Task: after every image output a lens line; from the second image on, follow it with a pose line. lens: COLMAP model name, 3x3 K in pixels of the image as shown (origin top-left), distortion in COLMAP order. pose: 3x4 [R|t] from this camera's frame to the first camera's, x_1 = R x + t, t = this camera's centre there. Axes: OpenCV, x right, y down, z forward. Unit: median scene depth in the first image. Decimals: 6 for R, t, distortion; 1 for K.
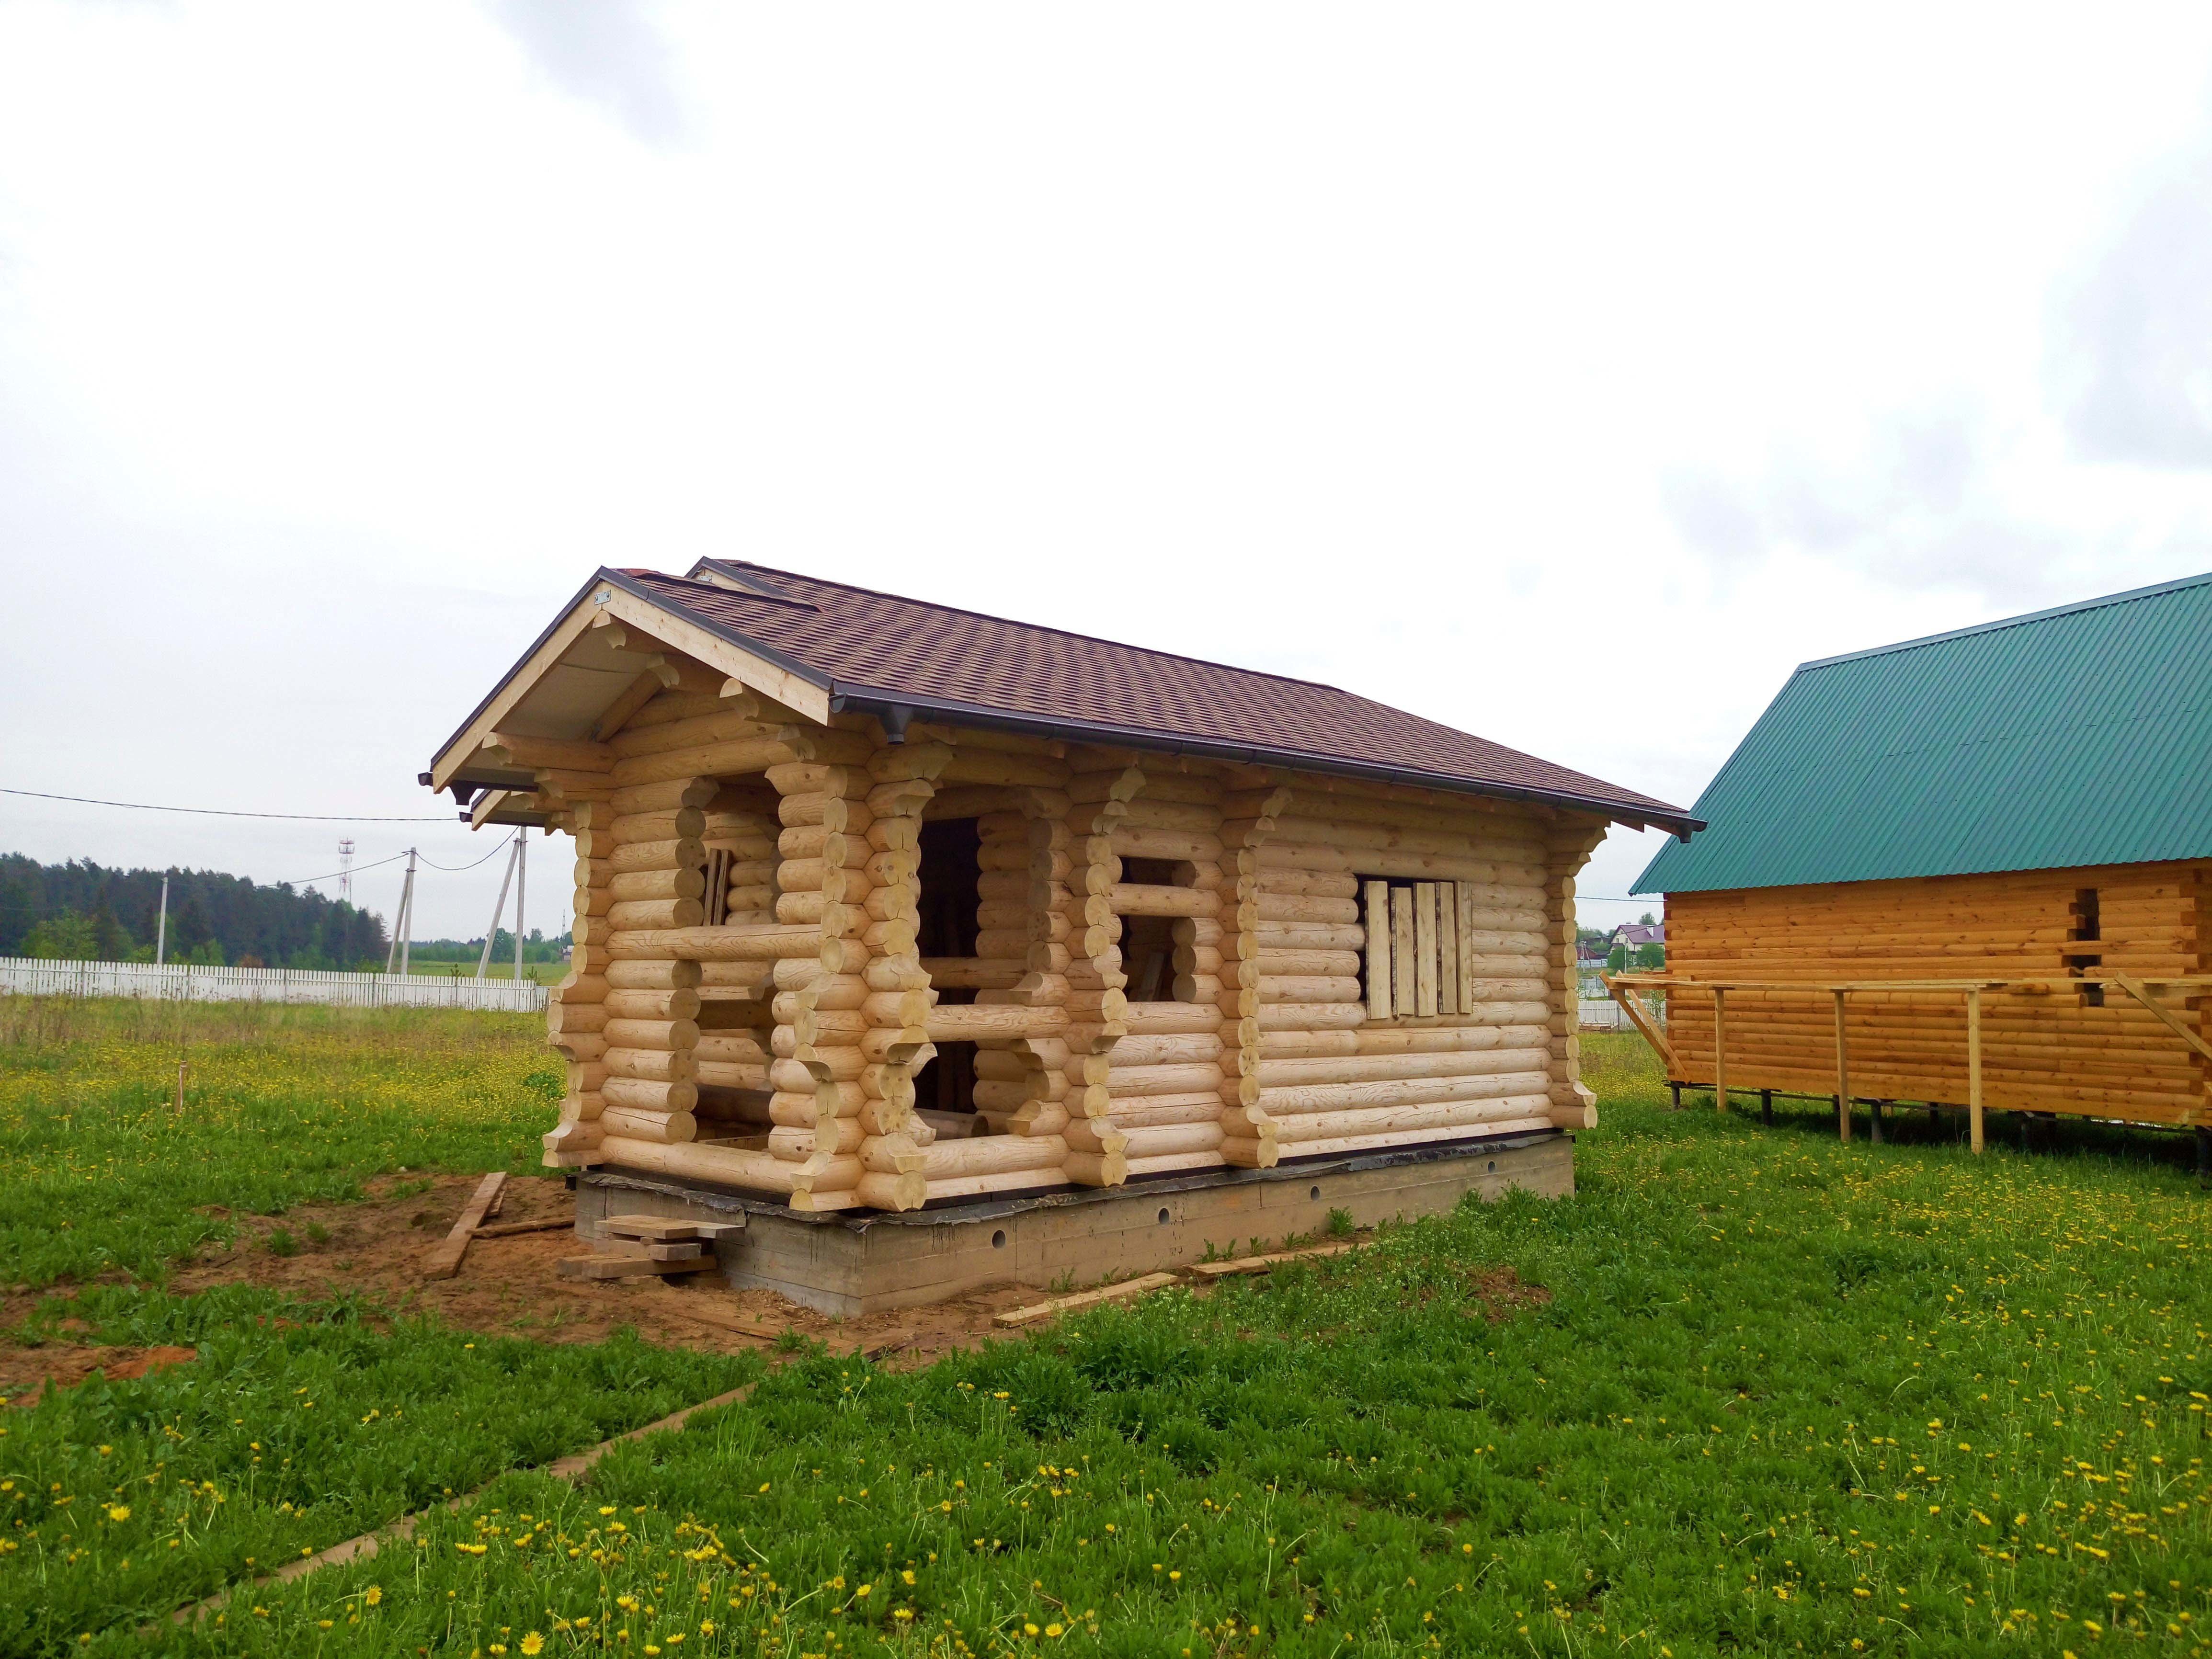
lens RADIAL K [[1663.9, 0, 1106.0], [0, 1663.9, 829.5], [0, 0, 1]] dist [0.071356, -0.117457]
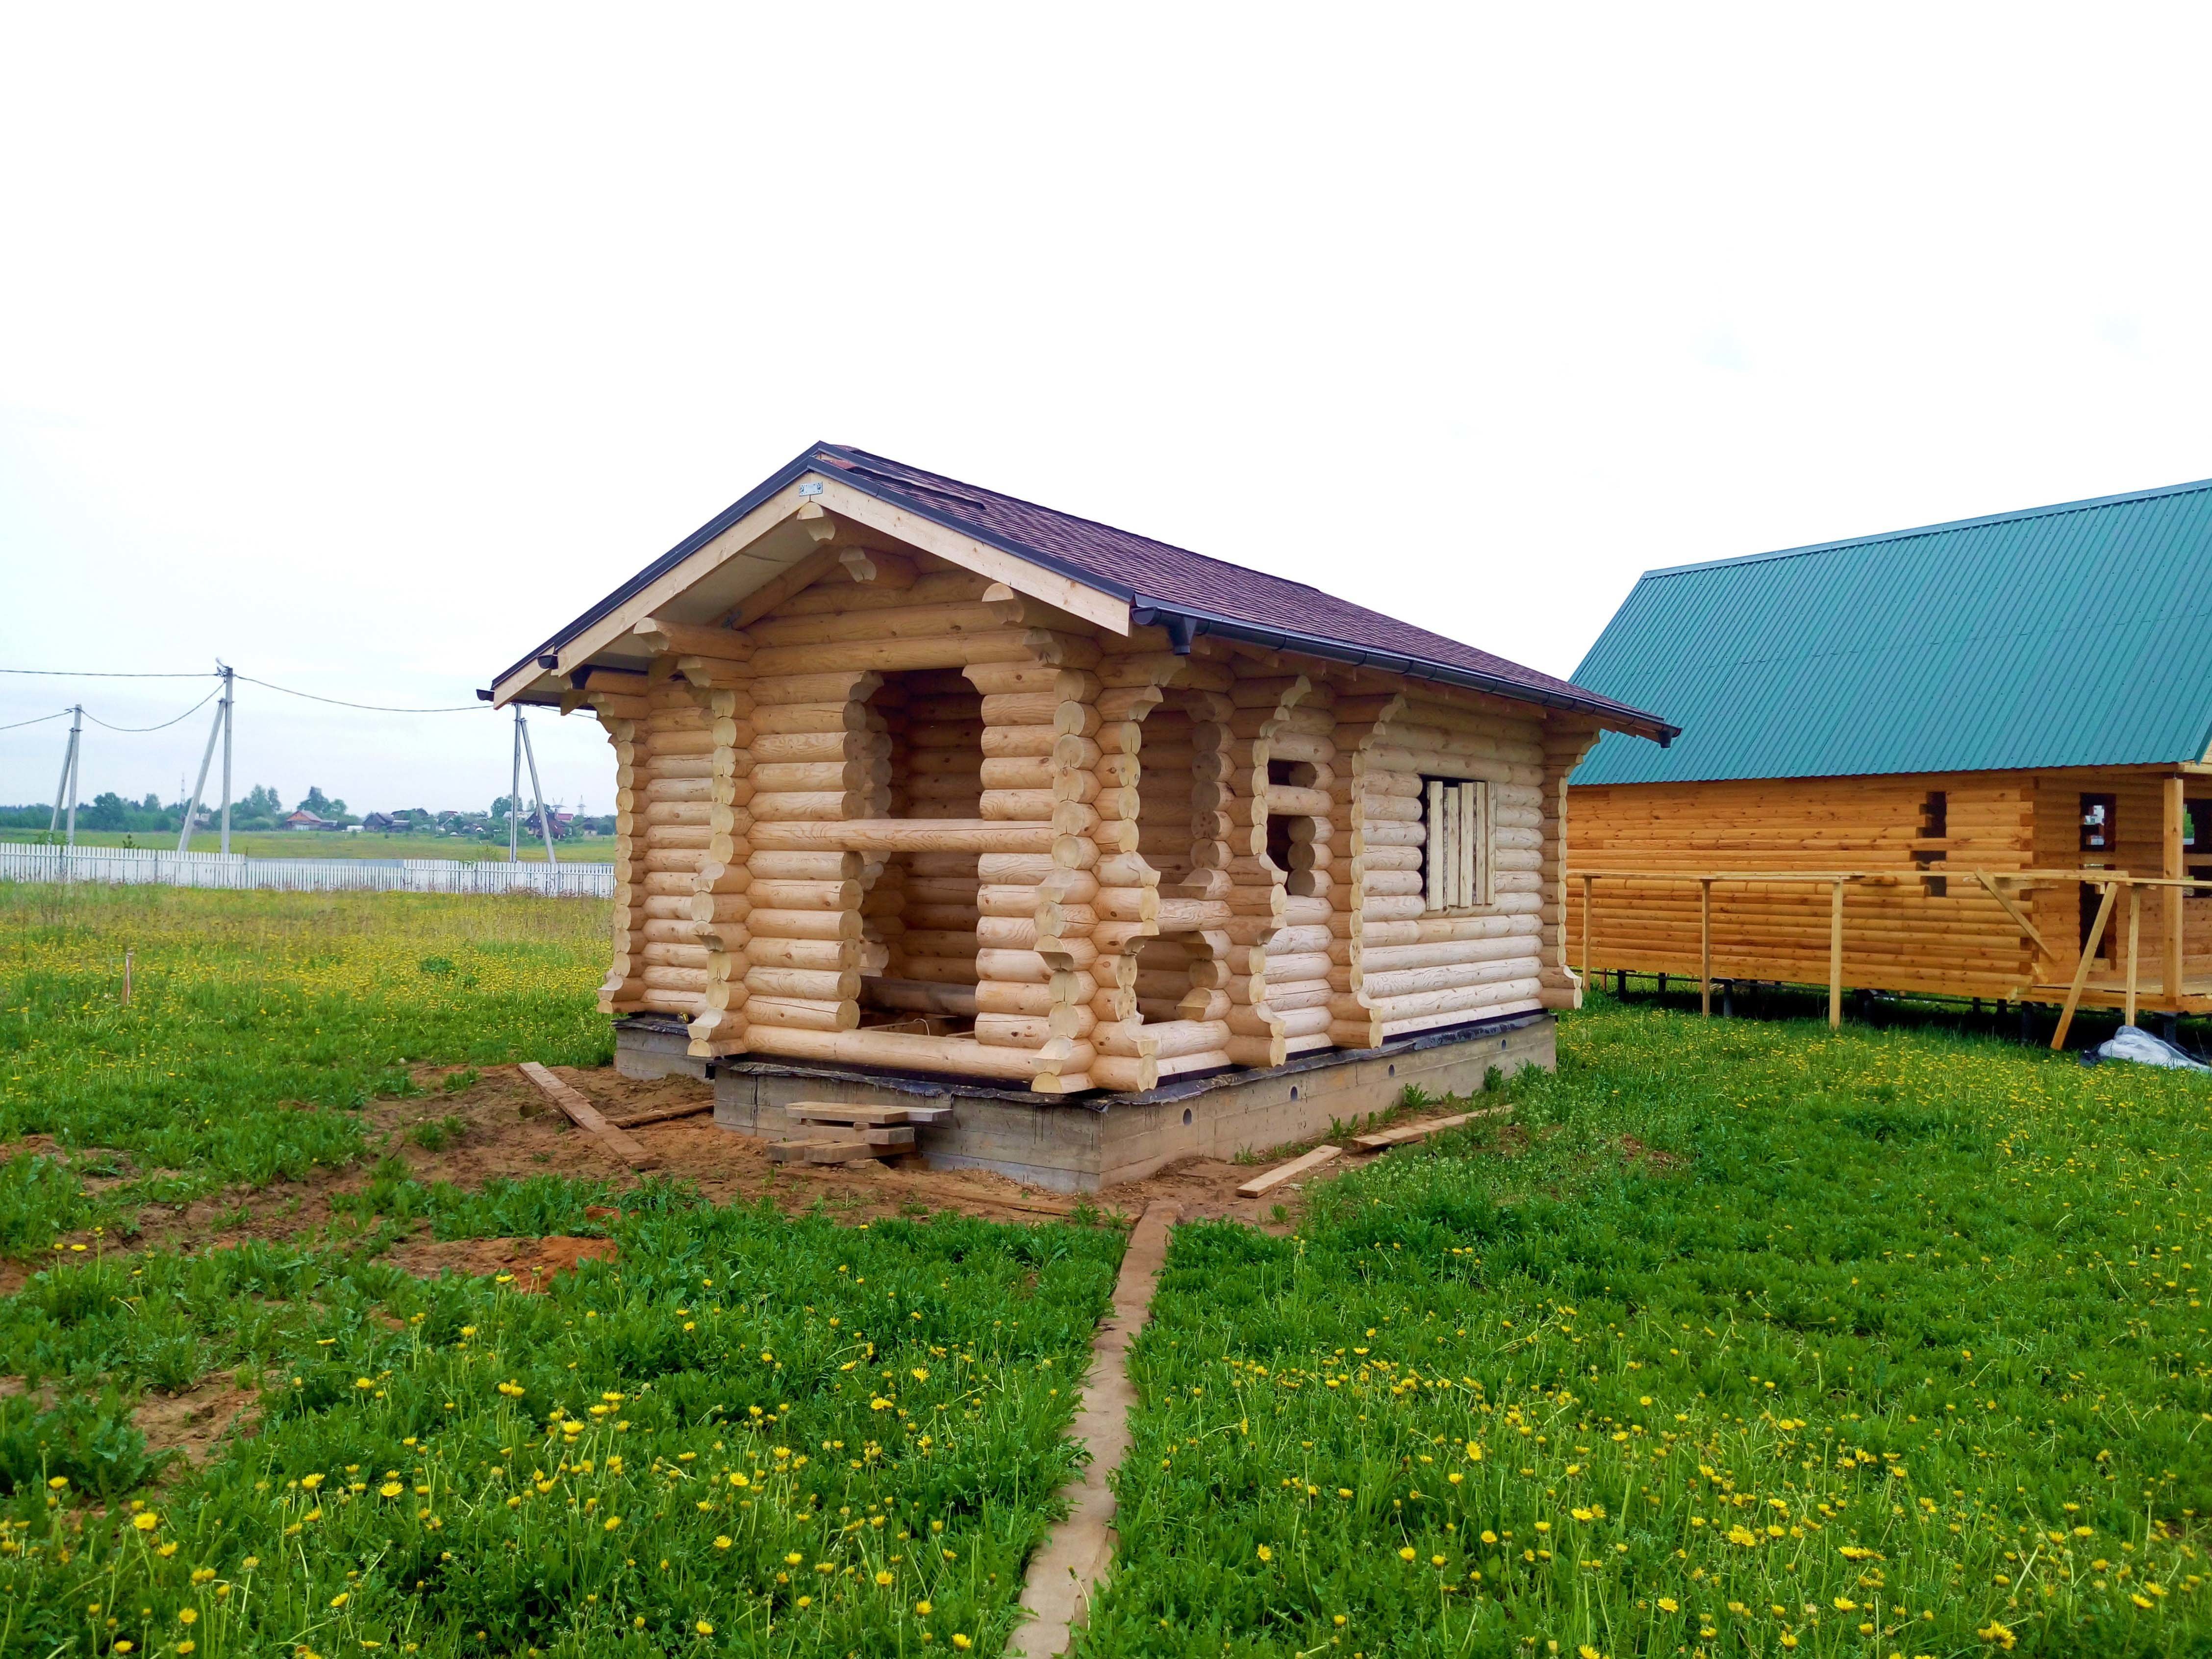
lens RADIAL K [[1721.6, 0, 1106.0], [0, 1721.6, 829.5], [0, 0, 1]] dist [0.172137, -0.452422]
pose [[0.981170, 0.011184, 0.192823, -0.267220], [-0.025417, 0.997117, 0.071495, -0.012657], [-0.191468, -0.075049, 0.978625, -0.046936]]
